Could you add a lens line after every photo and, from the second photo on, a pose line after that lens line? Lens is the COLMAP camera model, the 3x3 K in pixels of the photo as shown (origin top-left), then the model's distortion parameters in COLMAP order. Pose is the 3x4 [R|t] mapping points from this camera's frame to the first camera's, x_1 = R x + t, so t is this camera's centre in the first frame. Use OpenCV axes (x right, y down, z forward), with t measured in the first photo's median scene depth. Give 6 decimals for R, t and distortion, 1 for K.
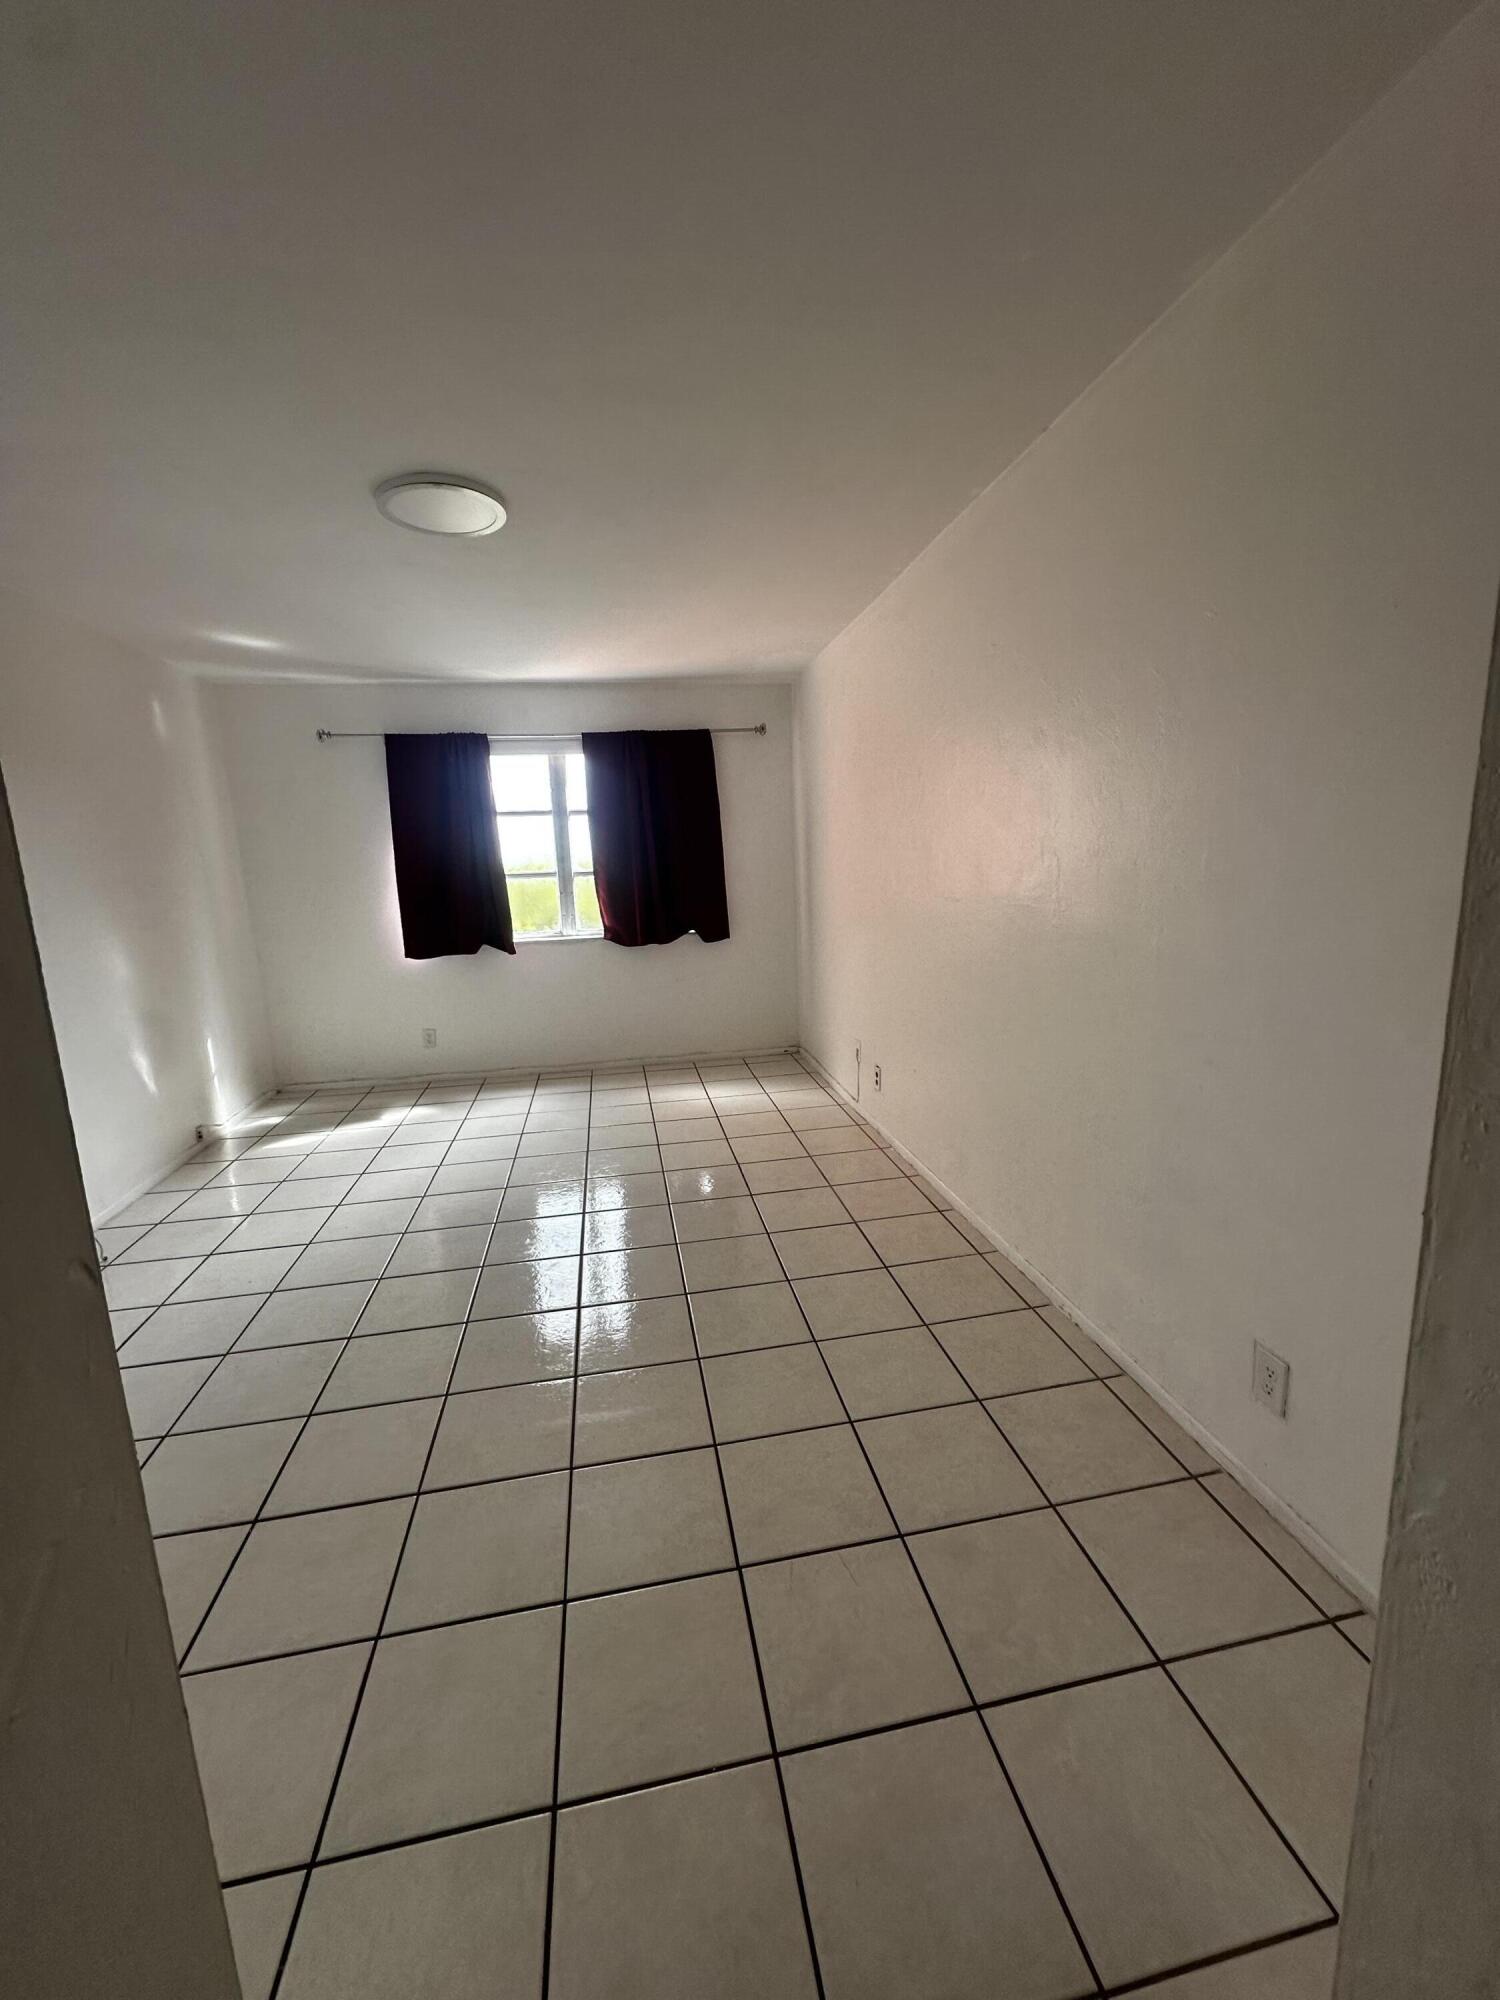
lens RADIAL K [[791.6, 0, 749.8], [0, 791.6, 993.7], [0, 0, 1]] dist [-0.000945, 0.000755]
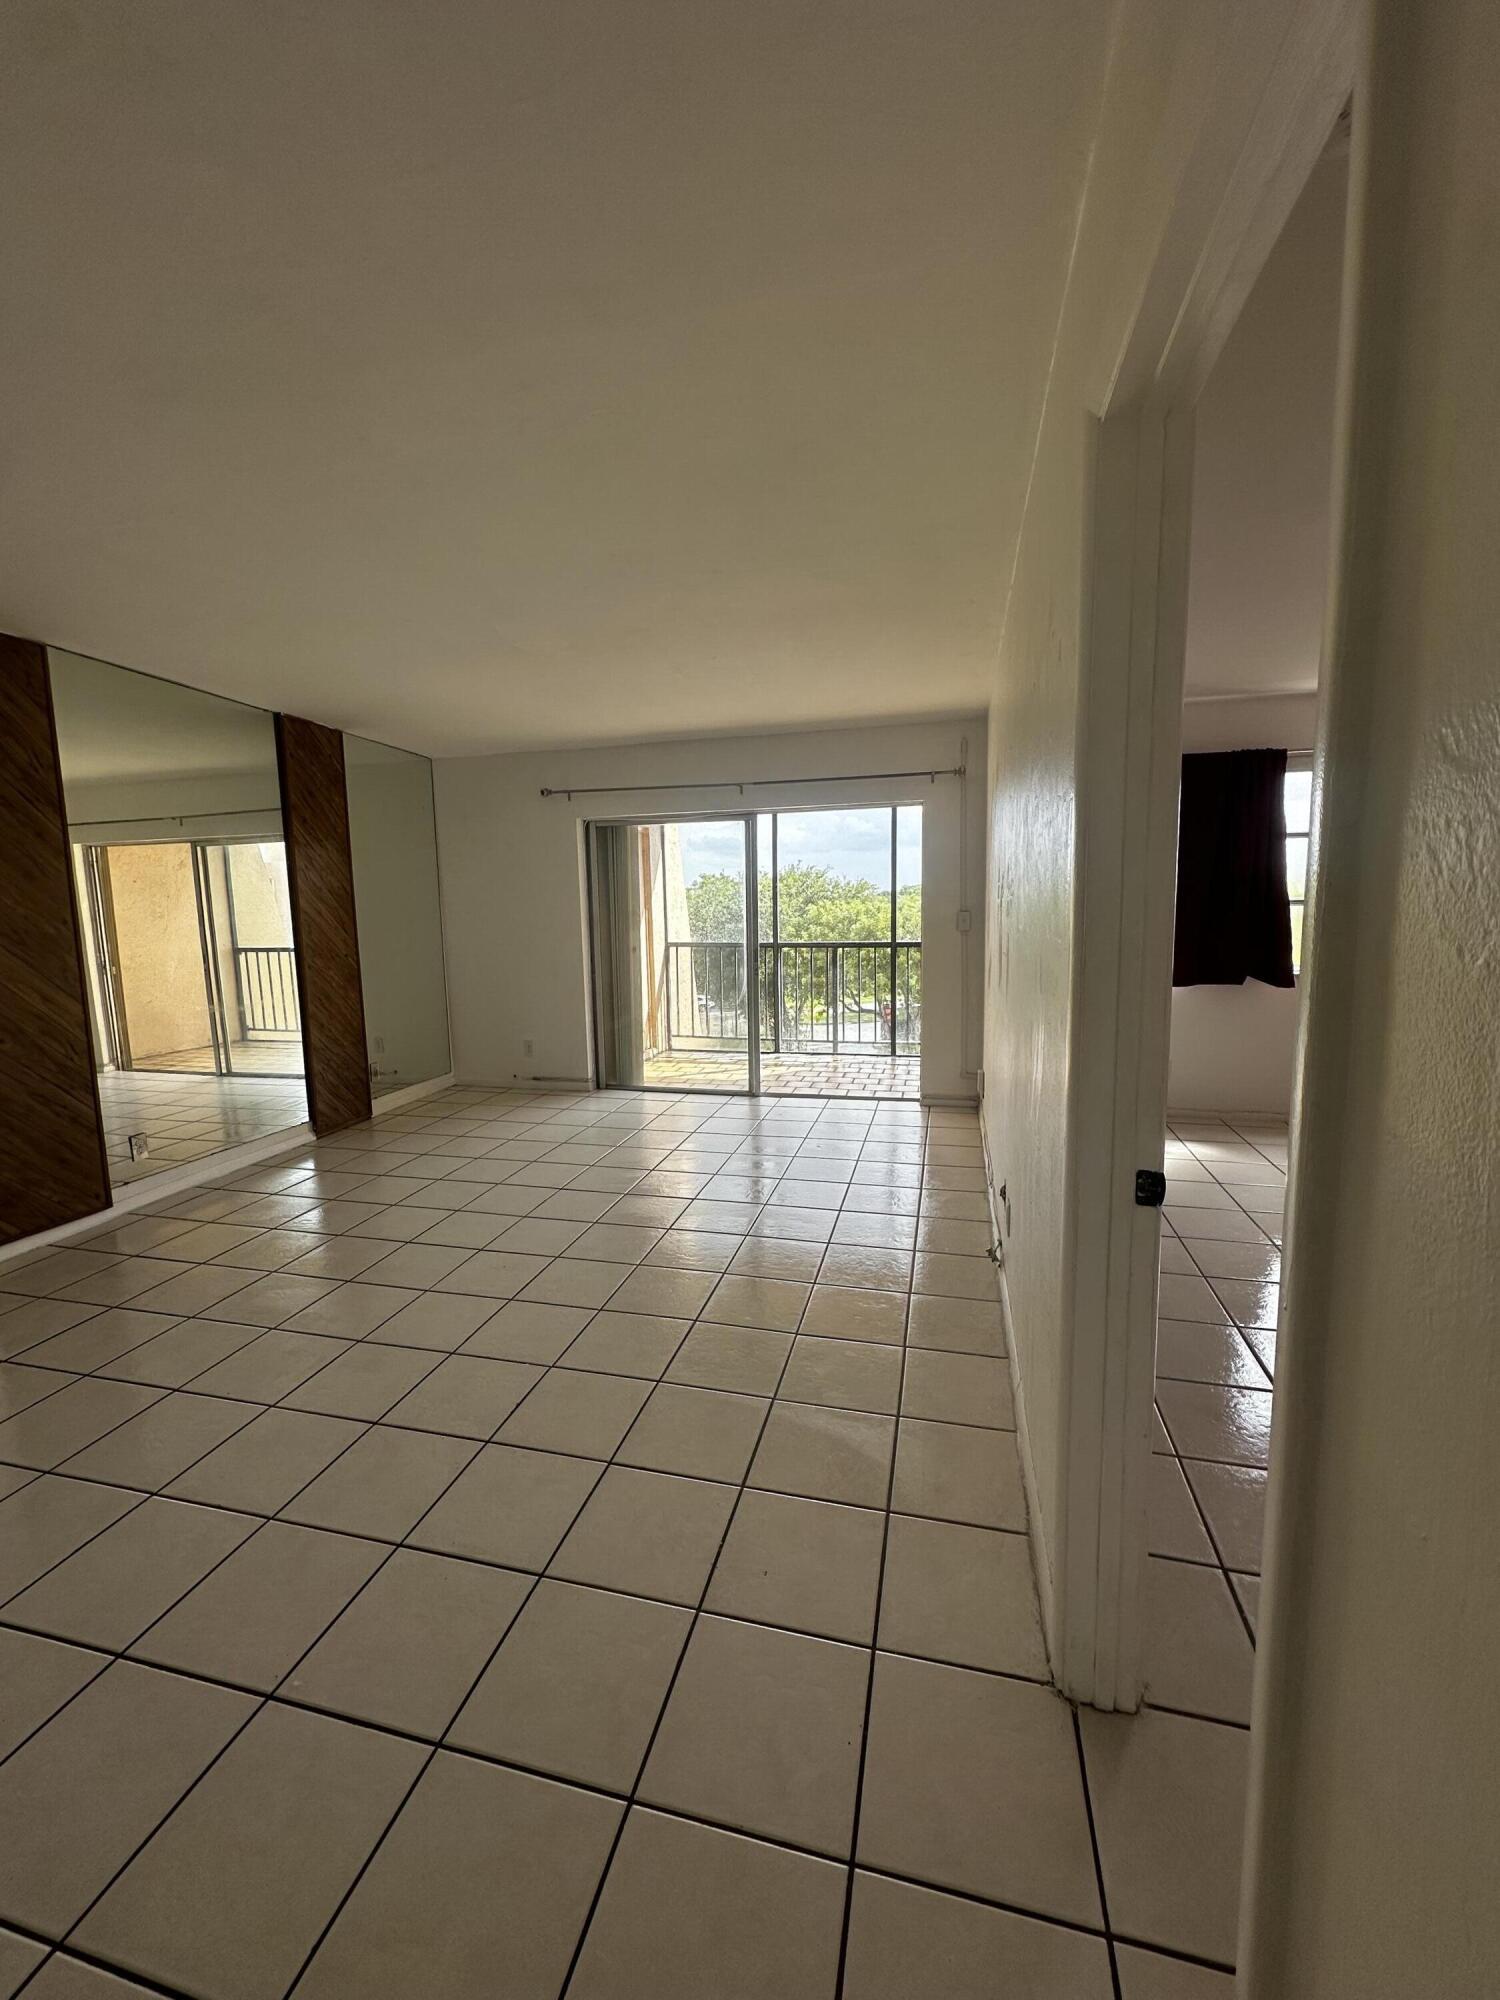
lens RADIAL K [[791.6, 0, 748.2], [0, 791.6, 998.7], [0, 0, 1]] dist [-0.000945, 0.000755]
pose [[0.909239, 0.066216, -0.410975, -0.604892], [-0.081431, 0.996486, -0.019604, 0.038440], [0.408233, 0.051290, 0.911436, -0.103617]]
